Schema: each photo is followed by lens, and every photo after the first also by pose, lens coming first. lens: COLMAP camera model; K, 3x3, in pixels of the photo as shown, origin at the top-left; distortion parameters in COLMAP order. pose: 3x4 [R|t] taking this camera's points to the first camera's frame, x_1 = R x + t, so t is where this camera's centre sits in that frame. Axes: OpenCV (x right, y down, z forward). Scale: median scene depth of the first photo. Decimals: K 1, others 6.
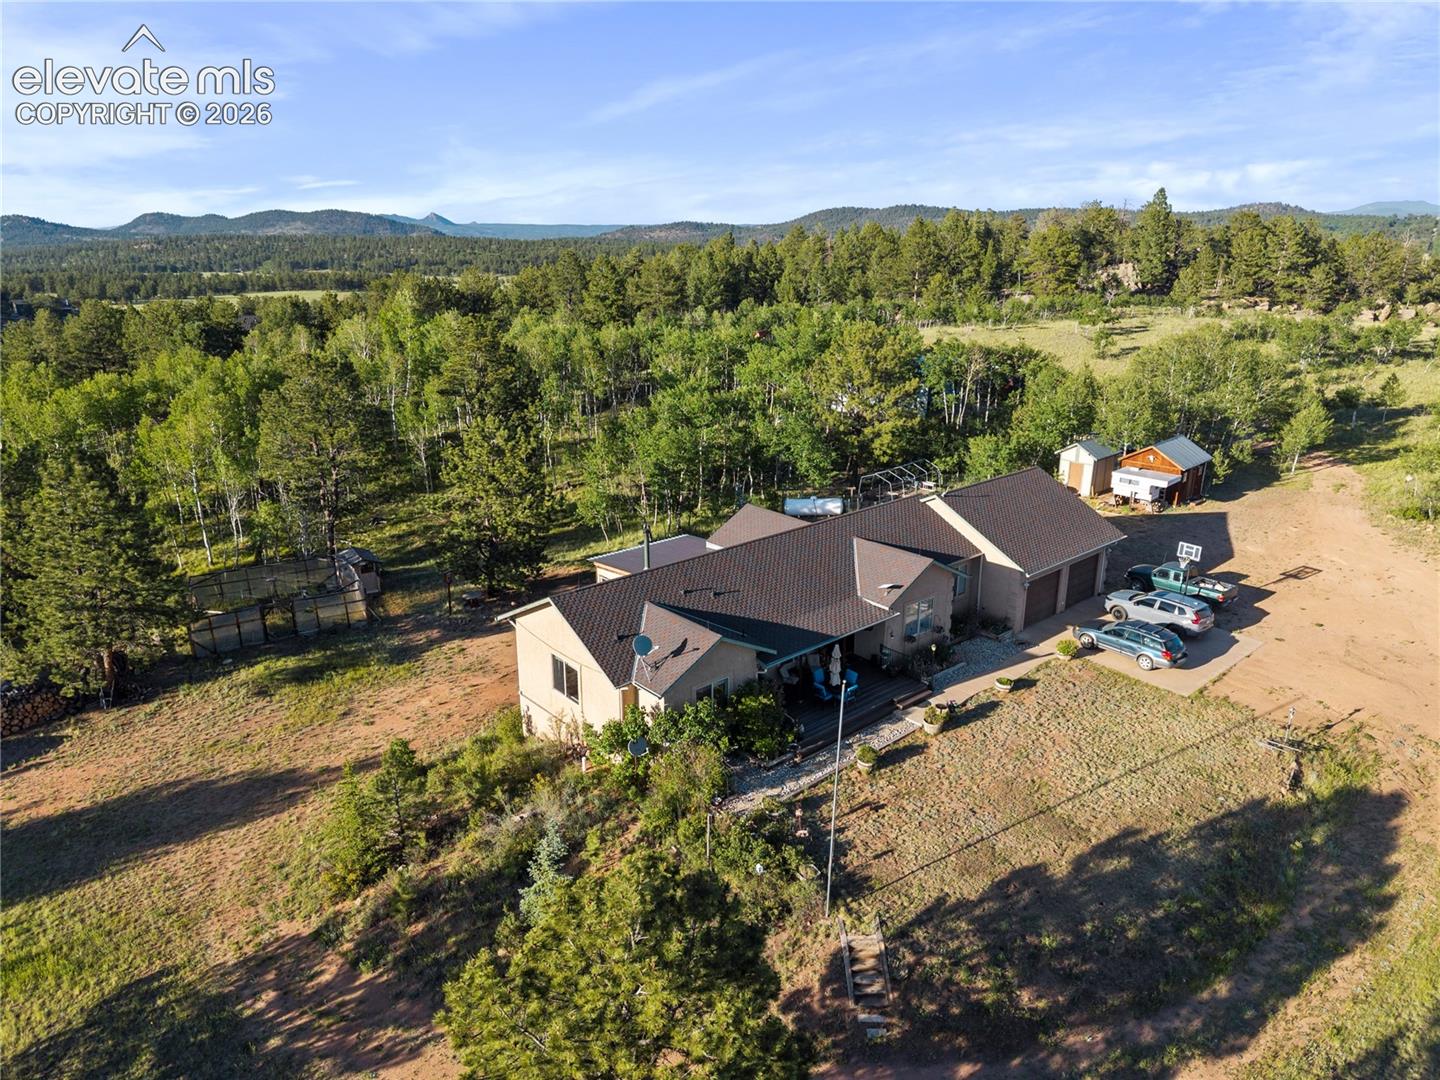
lens RADIAL K [[985.7, 0, 739.4], [0, 985.7, 537.0], [0, 0, 1]] dist [0.002228, 0.002329]
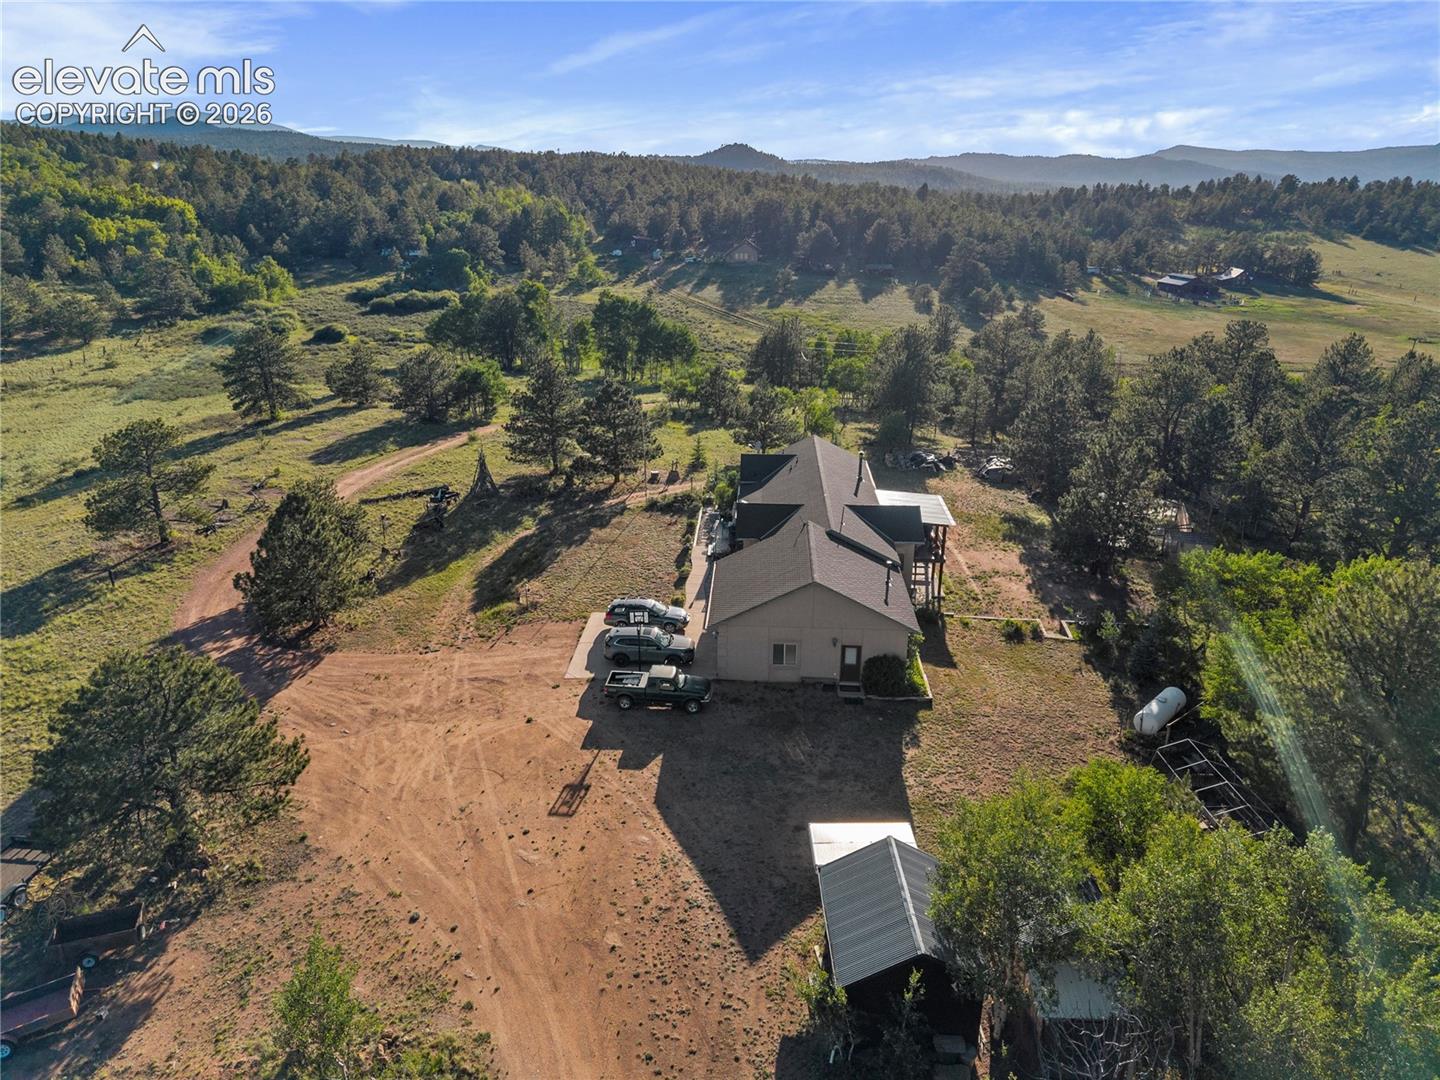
lens RADIAL K [[965.1, 0, 720.0], [0, 965.1, 540.0], [0, 0, 1]] dist [0.008946, -0.007007]
pose [[-0.706401, 0.246176, -0.663622, 1.355767], [-0.216777, 0.817272, 0.533924, -0.800235], [0.673799, 0.521023, -0.523957, 1.983624]]
